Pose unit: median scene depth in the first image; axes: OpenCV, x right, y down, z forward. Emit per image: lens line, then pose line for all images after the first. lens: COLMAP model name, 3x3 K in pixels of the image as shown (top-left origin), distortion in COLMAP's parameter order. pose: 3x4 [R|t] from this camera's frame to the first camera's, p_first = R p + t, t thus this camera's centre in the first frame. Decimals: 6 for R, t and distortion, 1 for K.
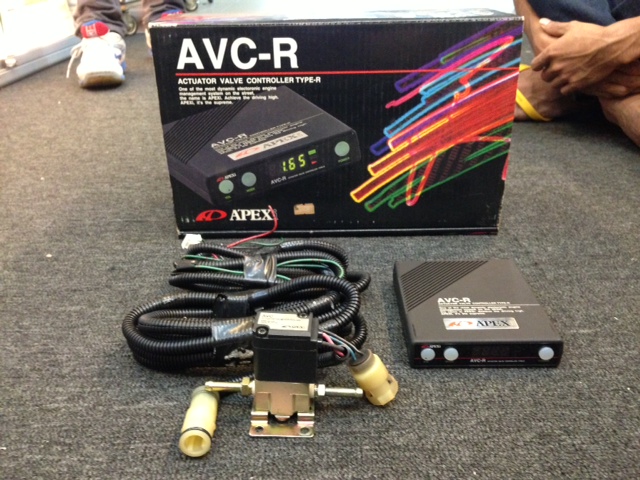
lens RADIAL K [[608.8, 0, 320.0], [0, 608.8, 240.0], [0, 0, 1]] dist [0.092107, -0.113462]
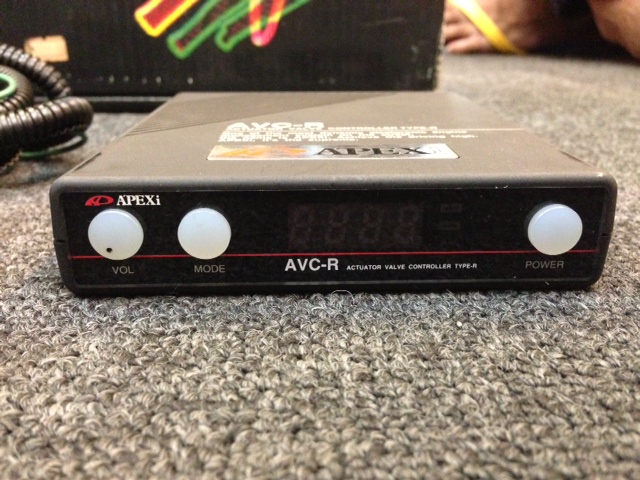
lens RADIAL K [[608.8, 0, 320.0], [0, 608.8, 240.0], [0, 0, 1]] dist [0.092107, -0.113462]
pose [[0.999147, 0.005429, 0.040944, 0.189841], [-0.001639, 0.995753, -0.092045, 0.160088], [-0.041270, 0.091900, 0.994913, 0.551647]]
